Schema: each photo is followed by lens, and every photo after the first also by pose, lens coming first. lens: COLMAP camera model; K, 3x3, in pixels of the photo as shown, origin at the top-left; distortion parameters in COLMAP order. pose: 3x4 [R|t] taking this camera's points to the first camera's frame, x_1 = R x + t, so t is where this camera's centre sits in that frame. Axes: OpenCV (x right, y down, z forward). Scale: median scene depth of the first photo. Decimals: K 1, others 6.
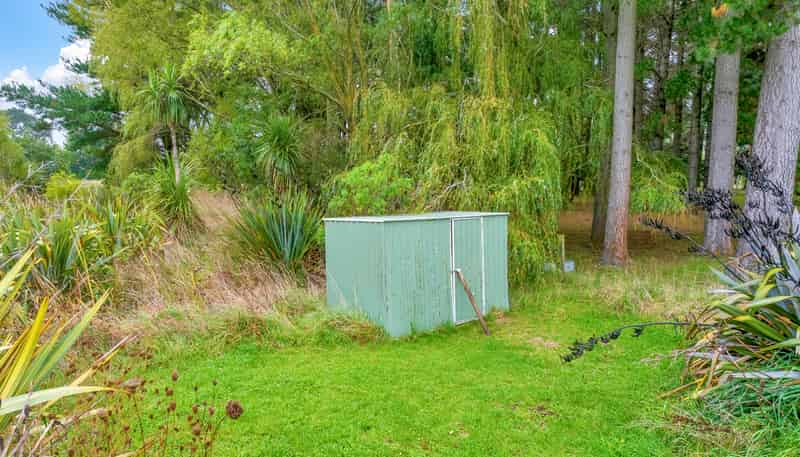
lens RADIAL K [[576.0, 0, 400.0], [0, 576.0, 228.5], [0, 0, 1]] dist [-0.002891, 0.000616]
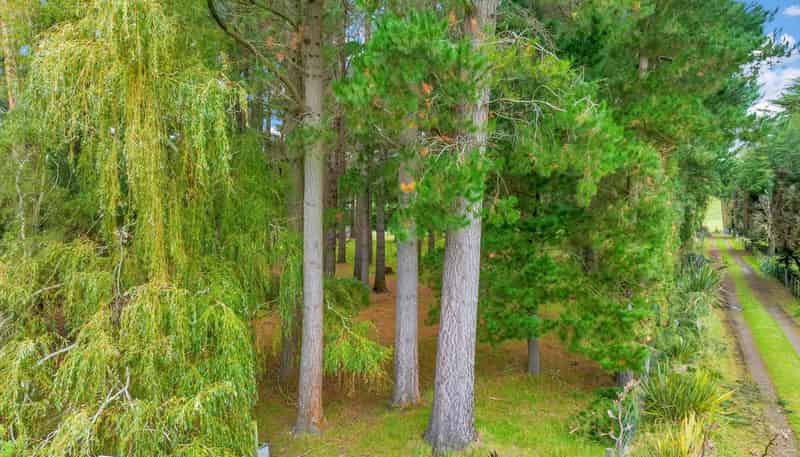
lens RADIAL K [[576.0, 0, 400.0], [0, 576.0, 228.5], [0, 0, 1]] dist [-0.002891, 0.000616]
pose [[0.848456, -0.013122, 0.529103, 0.016851], [0.047687, 0.997522, -0.051731, -0.203025], [-0.527113, 0.069123, 0.846979, 0.138817]]
